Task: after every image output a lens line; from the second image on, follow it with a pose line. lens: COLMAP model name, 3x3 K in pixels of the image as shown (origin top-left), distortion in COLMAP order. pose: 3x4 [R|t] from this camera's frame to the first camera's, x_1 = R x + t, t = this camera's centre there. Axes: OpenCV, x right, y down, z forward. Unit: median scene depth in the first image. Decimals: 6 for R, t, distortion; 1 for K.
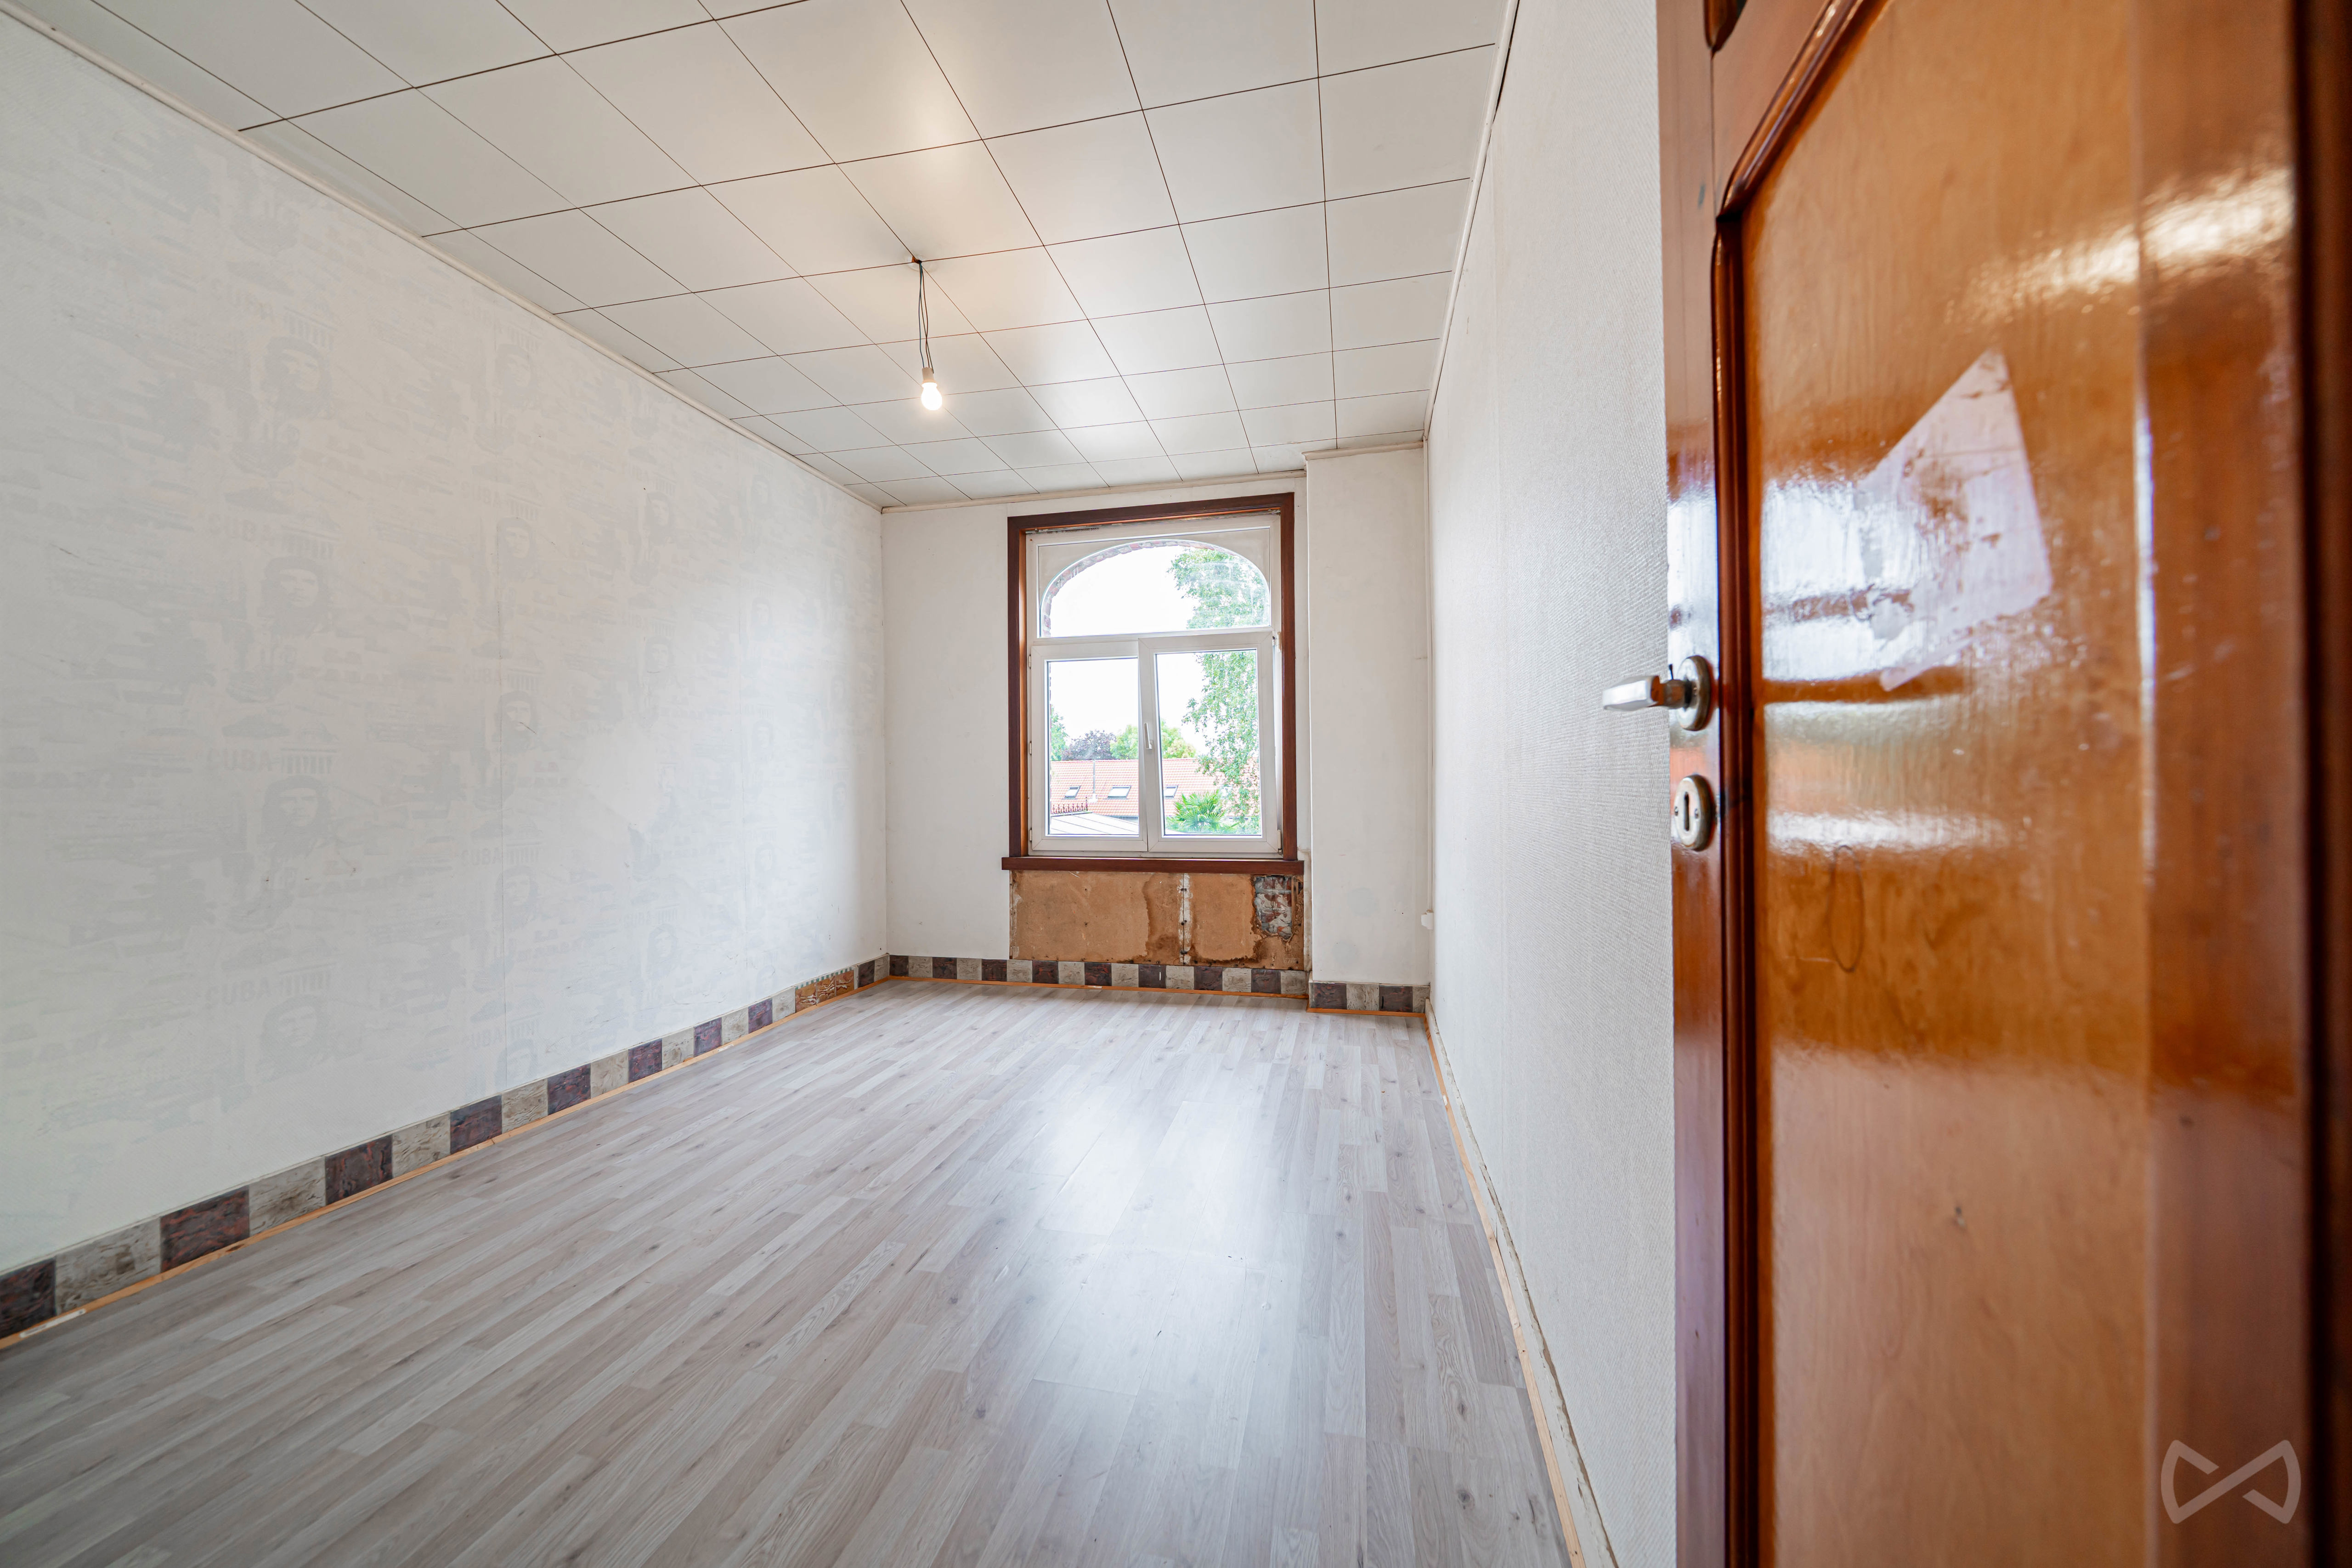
lens RADIAL K [[811.3, 0, 1169.9], [0, 811.3, 774.9], [0, 0, 1]] dist [-0.002120, -0.000168]
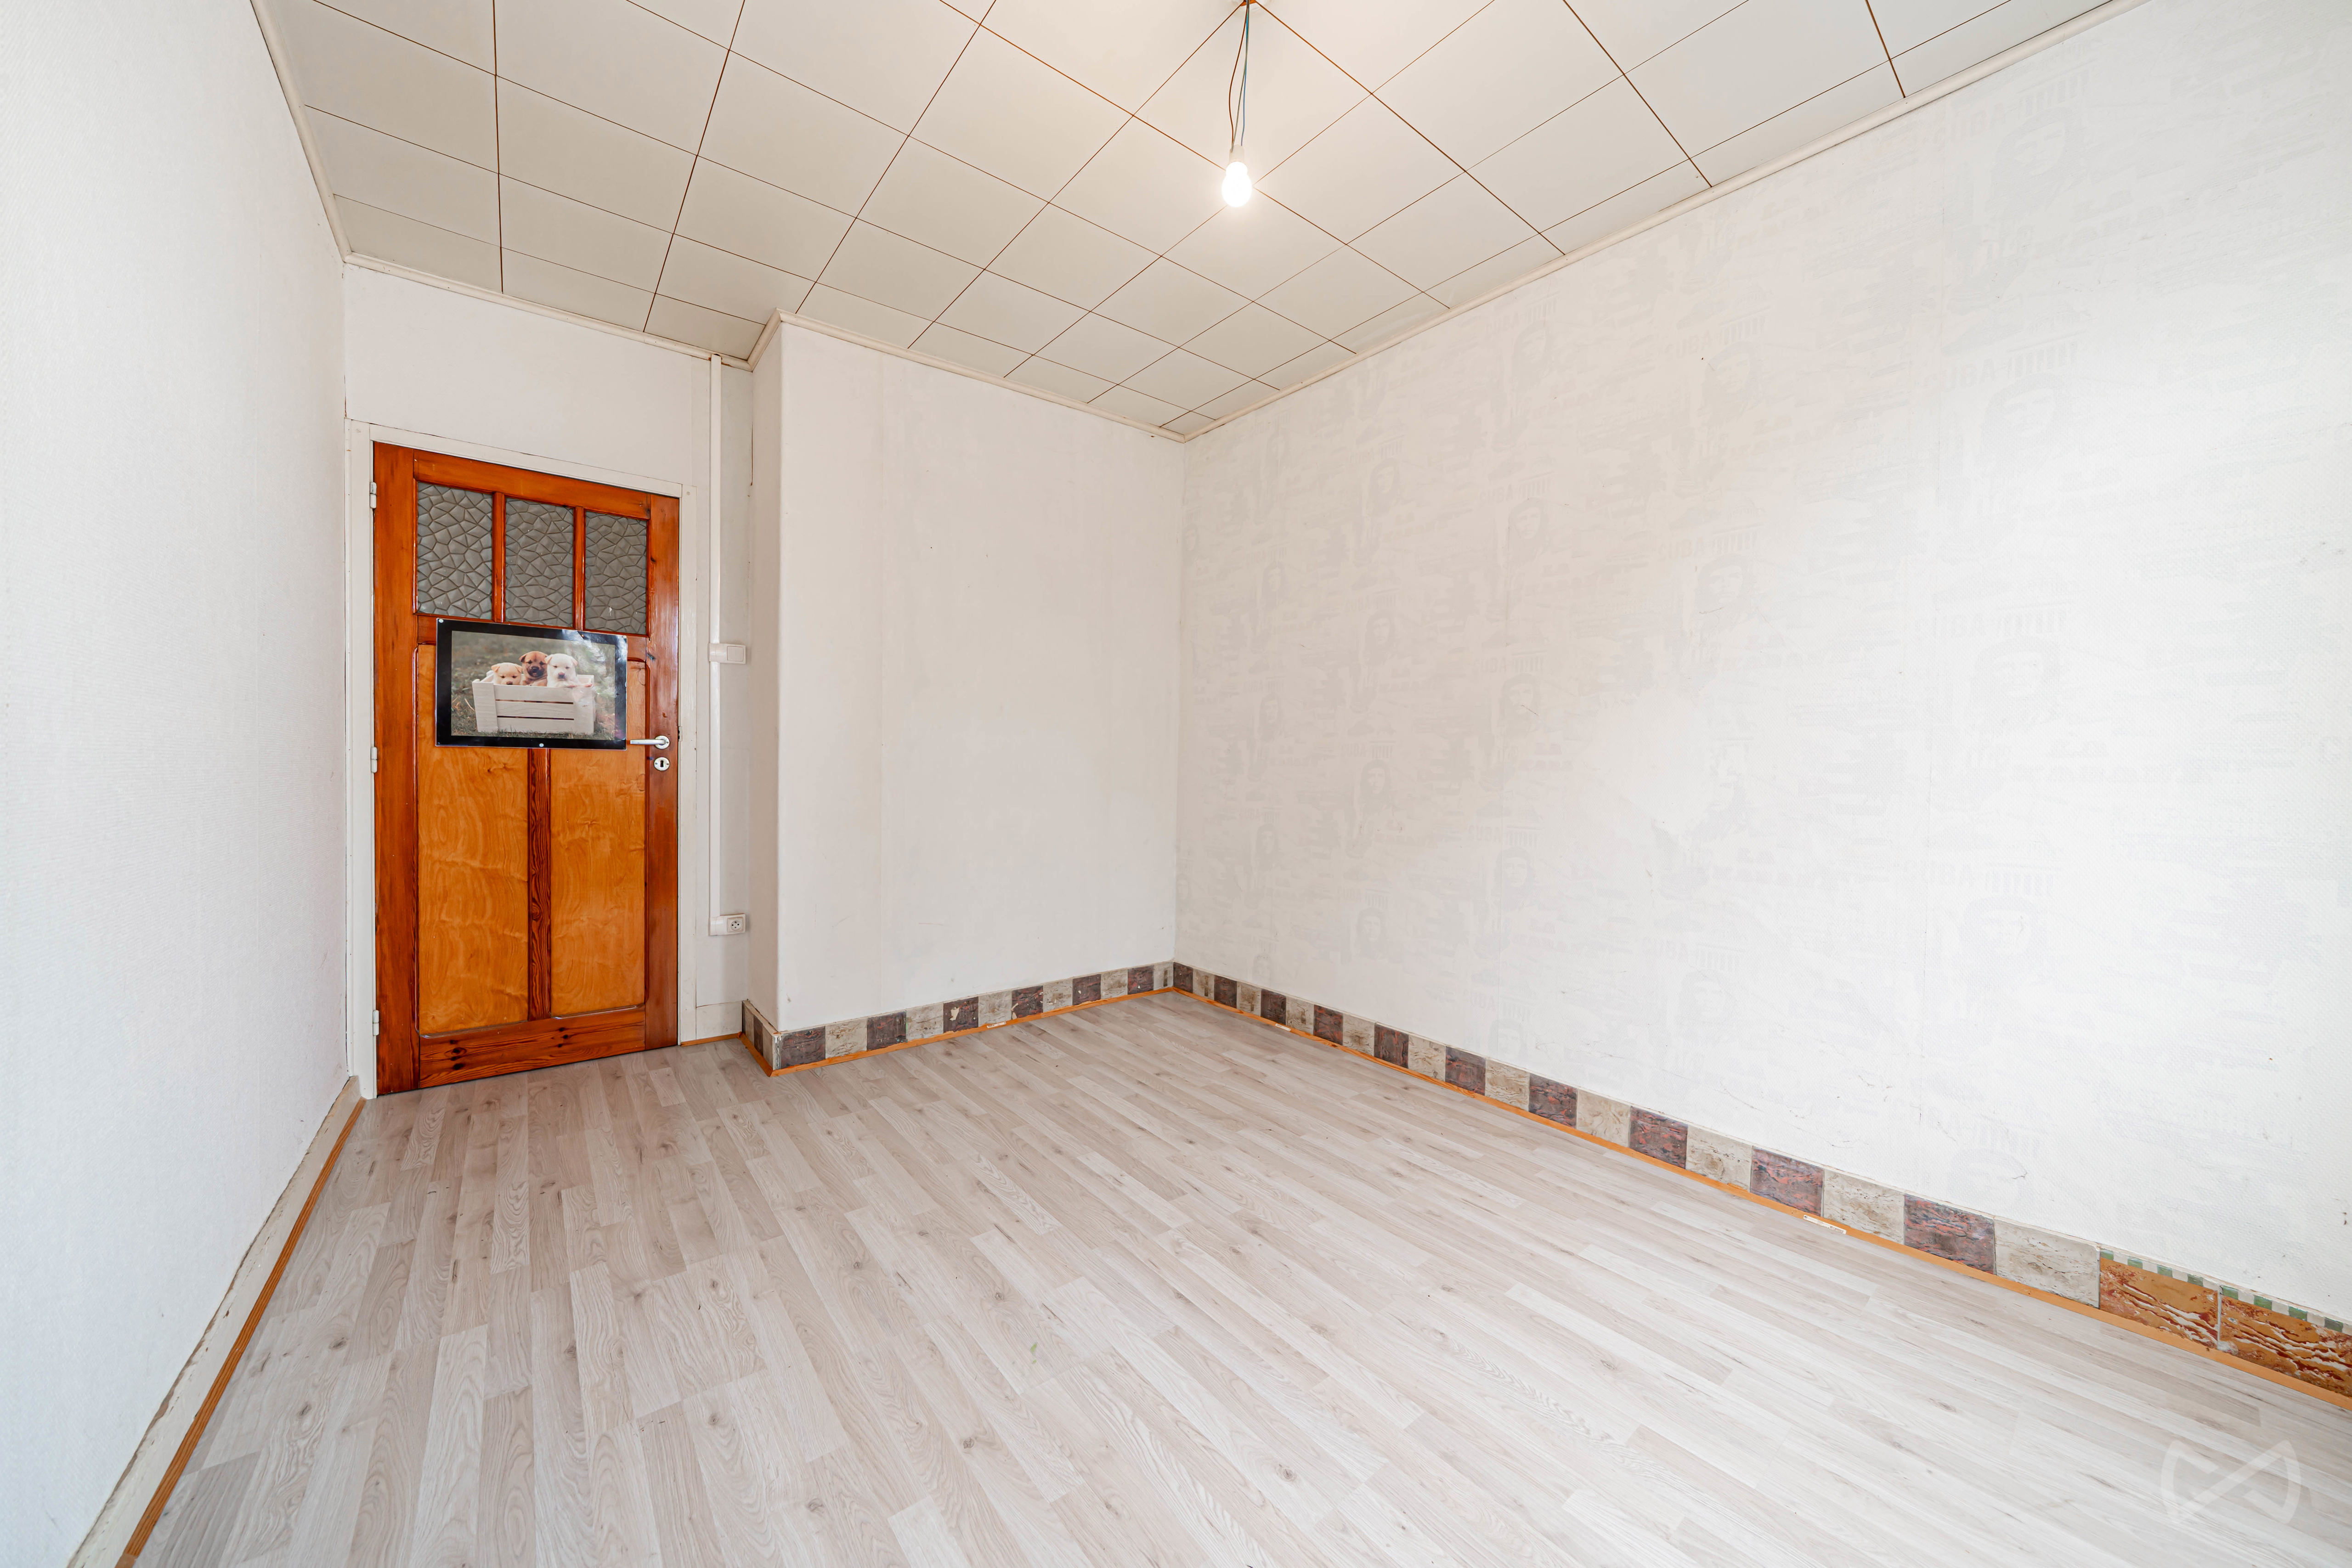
lens RADIAL K [[811.2, 0, 1169.9], [0, 811.2, 774.9], [0, 0, 1]] dist [-0.002120, -0.000168]
pose [[-0.617994, 0.007692, -0.786145, 0.163104], [-0.001563, 0.999938, 0.011013, 0.006655], [0.786181, 0.008035, -0.617943, 0.823329]]
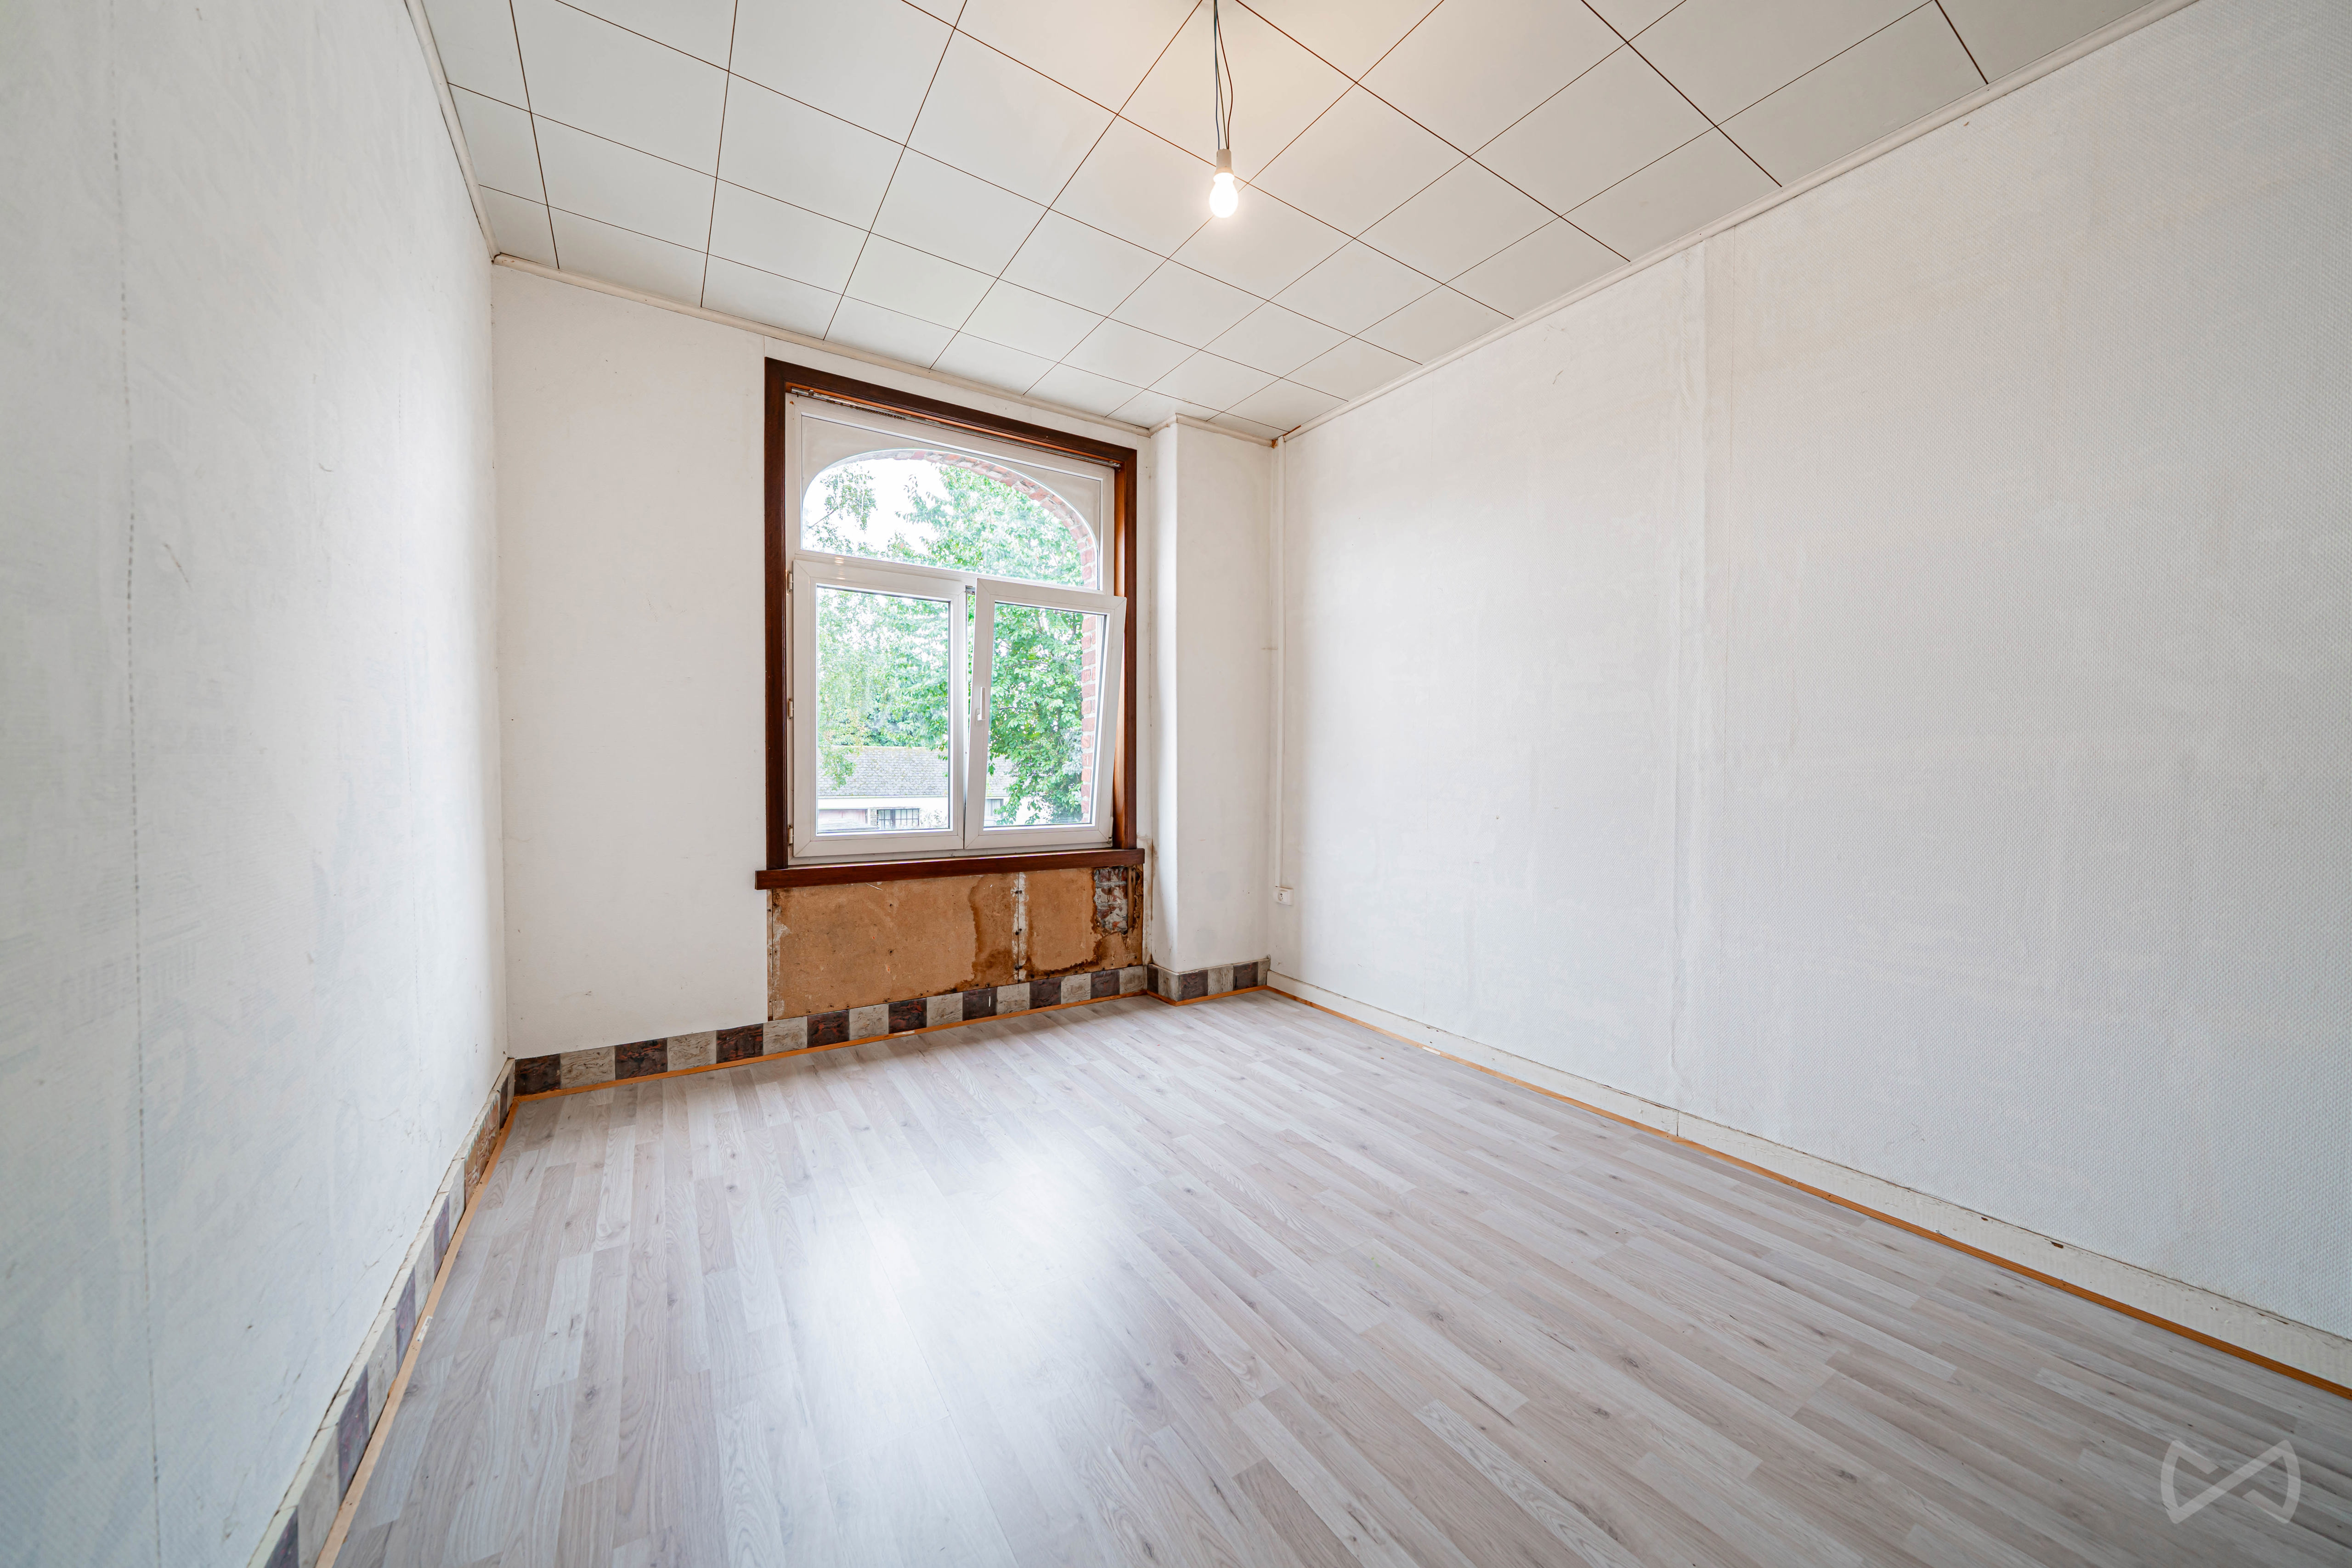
lens RADIAL K [[811.2, 0, 1169.9], [0, 811.2, 774.9], [0, 0, 1]] dist [-0.002120, -0.000168]
pose [[0.698042, 0.005581, 0.716035, -0.485957], [-0.022239, 0.999656, 0.013890, 0.006541], [-0.715712, -0.025620, 0.697926, 0.324659]]
